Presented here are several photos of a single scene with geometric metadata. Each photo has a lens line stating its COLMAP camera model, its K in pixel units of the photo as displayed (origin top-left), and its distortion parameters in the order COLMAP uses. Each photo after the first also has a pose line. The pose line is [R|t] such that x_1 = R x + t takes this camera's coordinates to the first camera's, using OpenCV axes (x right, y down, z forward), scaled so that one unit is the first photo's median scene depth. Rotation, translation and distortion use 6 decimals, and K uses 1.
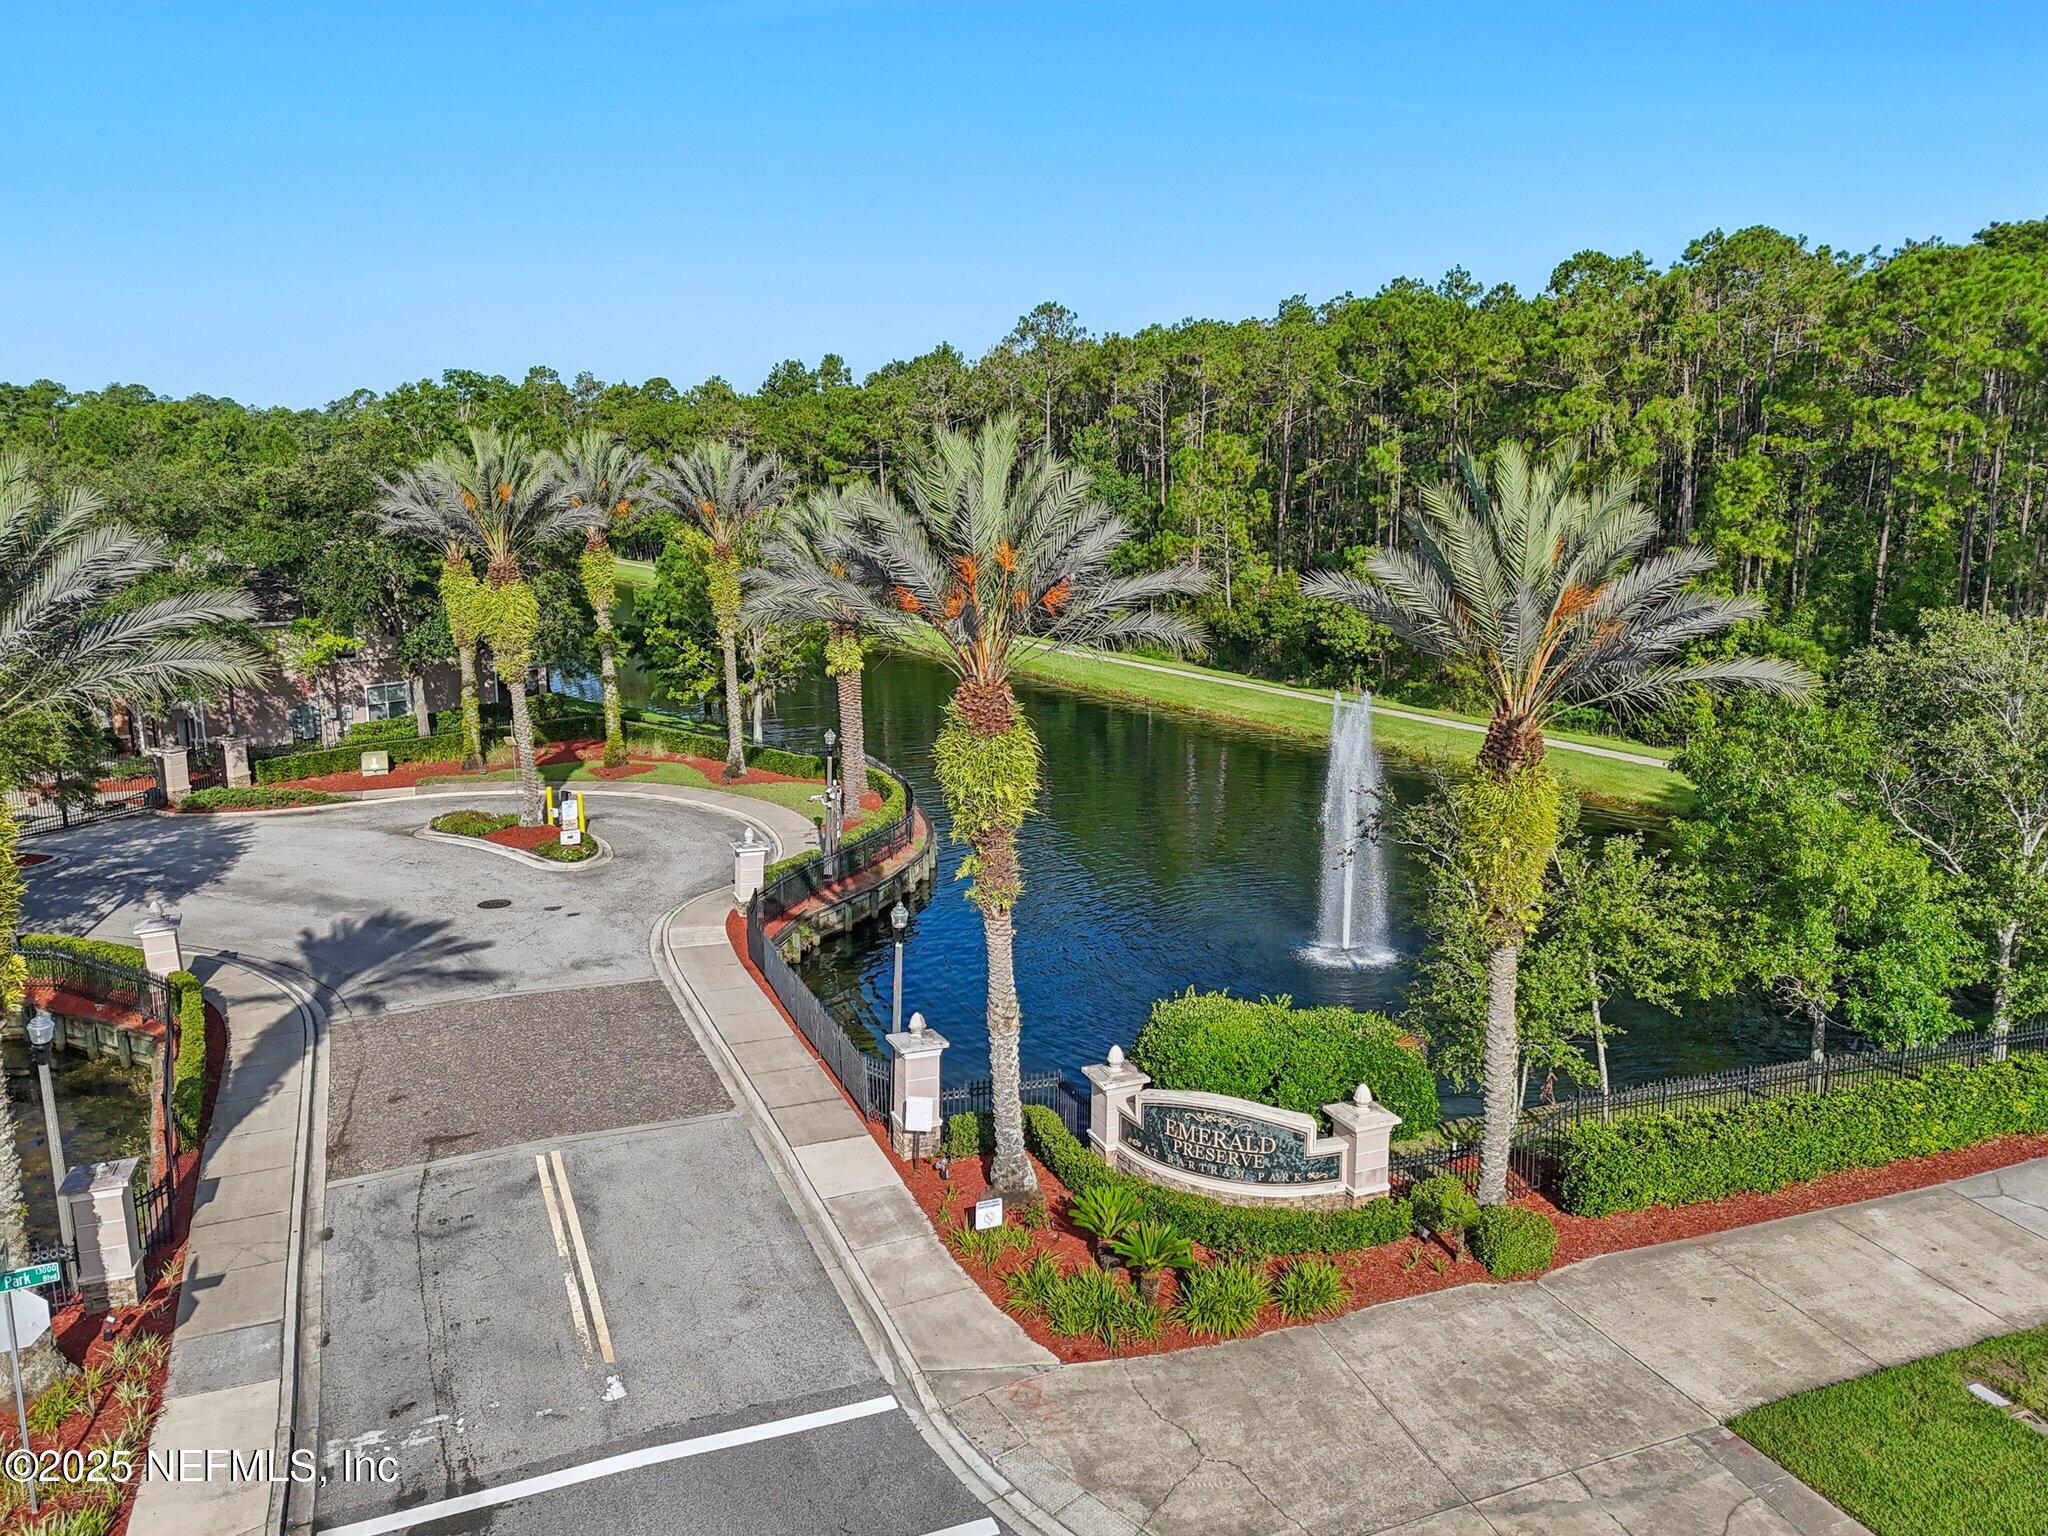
lens RADIAL K [[1515.1, 0, 1024.0], [0, 1515.1, 768.0], [0, 0, 1]] dist [0.096849, -0.107286]
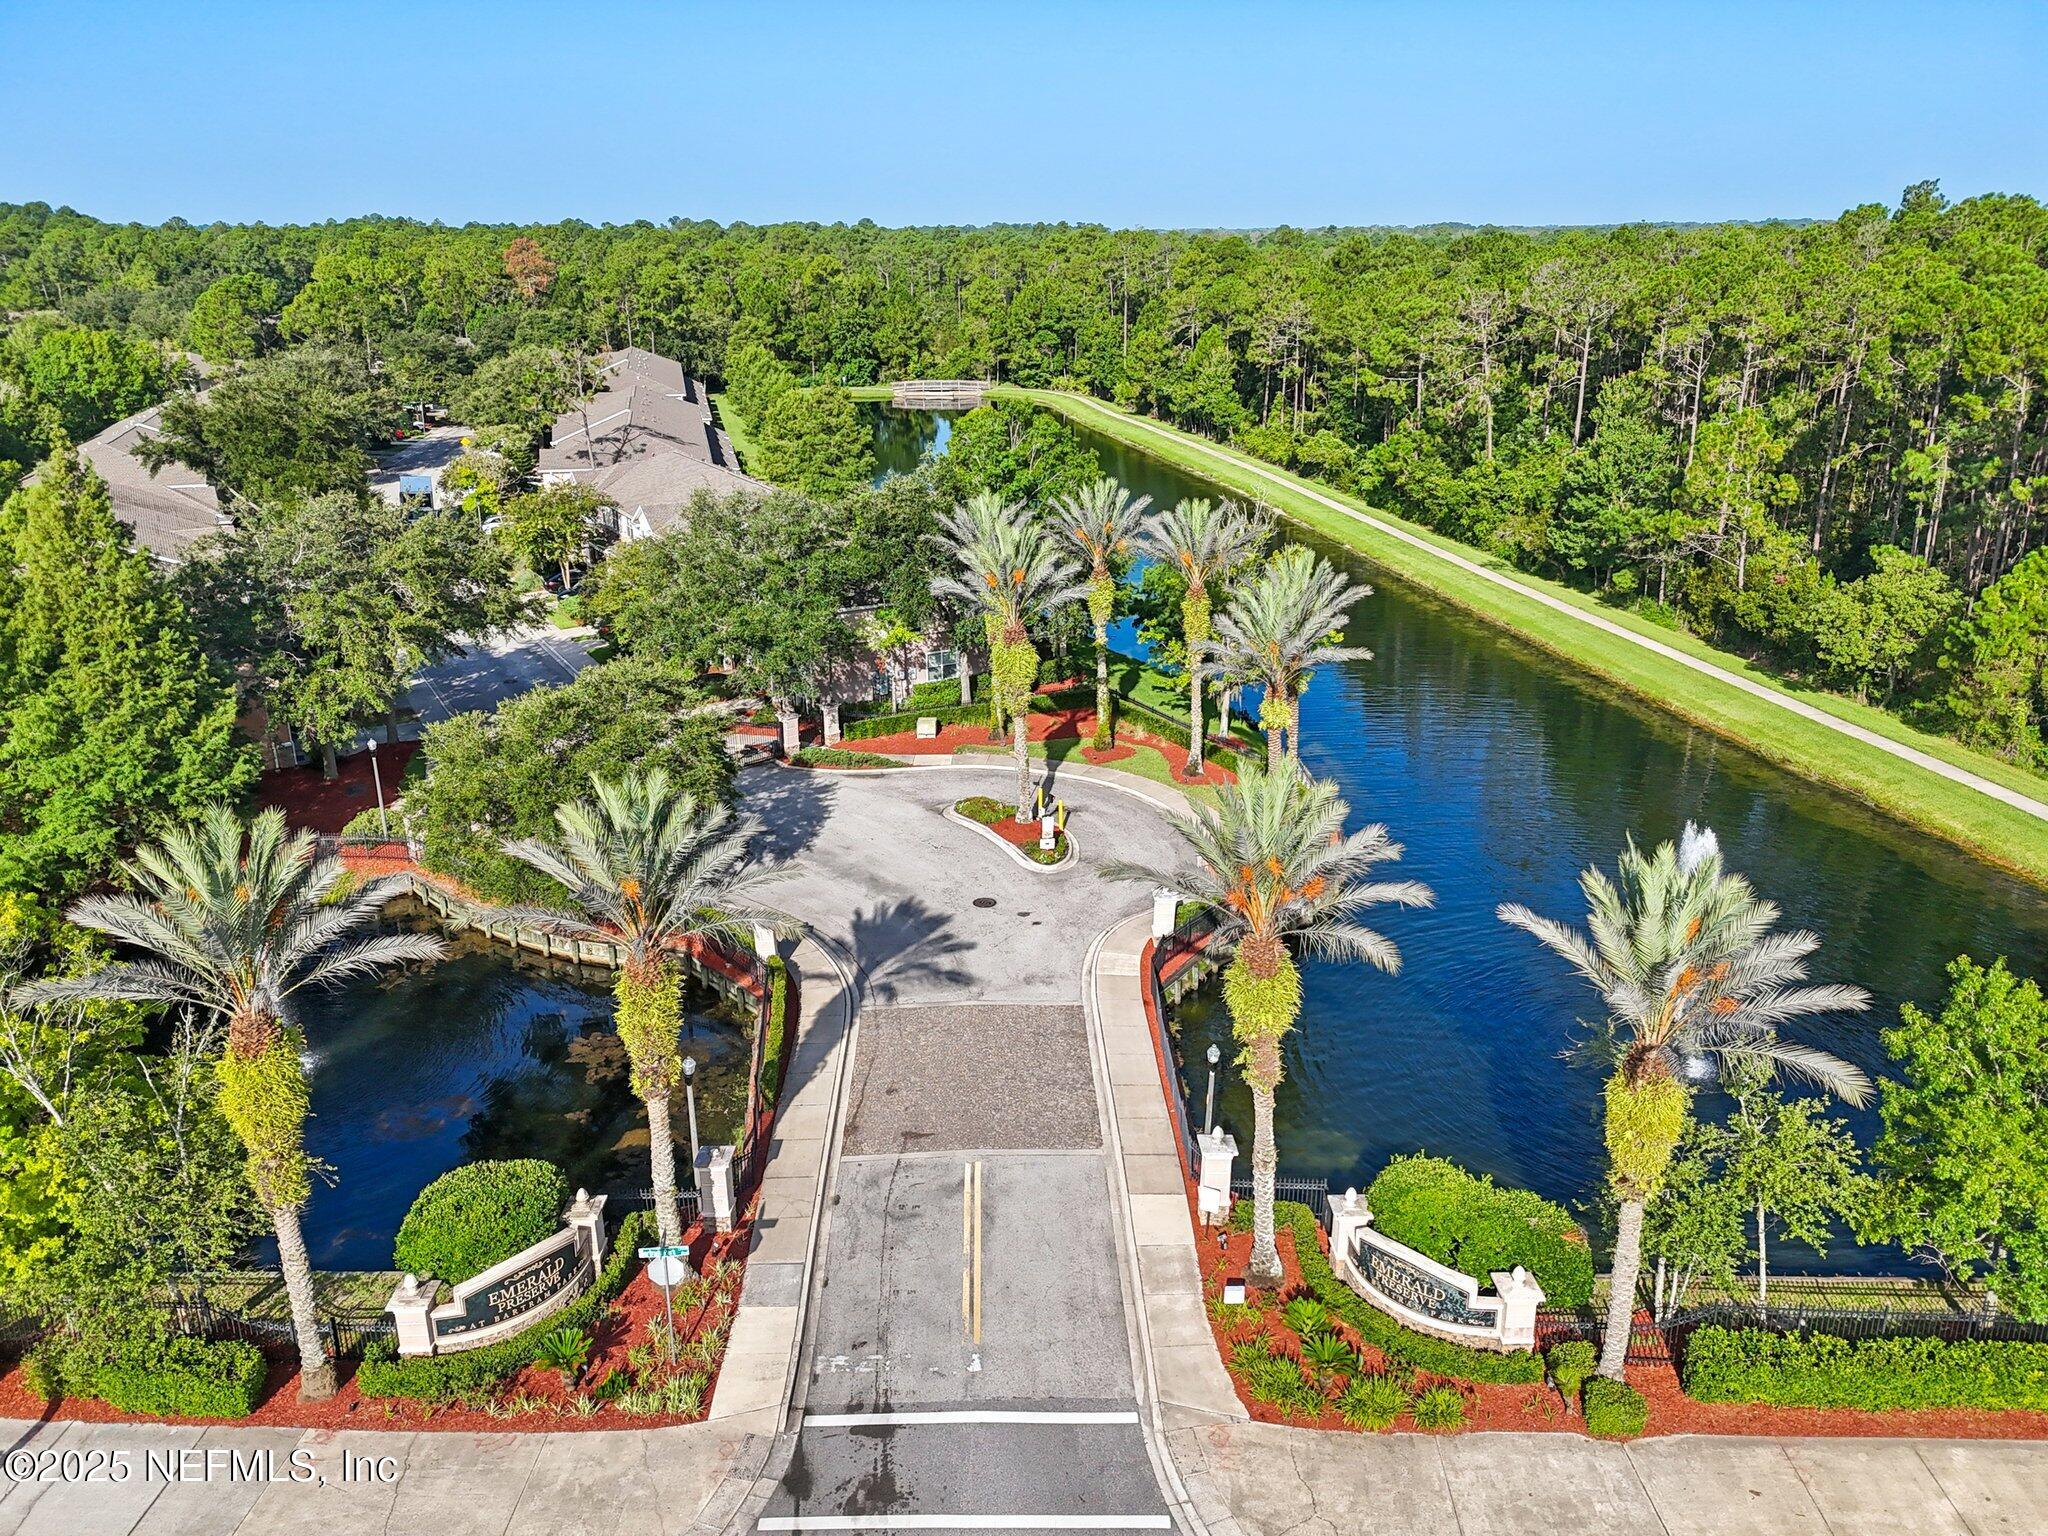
lens RADIAL K [[1497.3, 0, 1024.0], [0, 1497.3, 768.0], [0, 0, 1]] dist [0.023818, 0.004225]
pose [[0.931768, 0.113133, -0.344976, 0.196813], [-0.067812, 0.987719, 0.140761, -0.338495], [0.356664, -0.107763, 0.927997, -0.298189]]
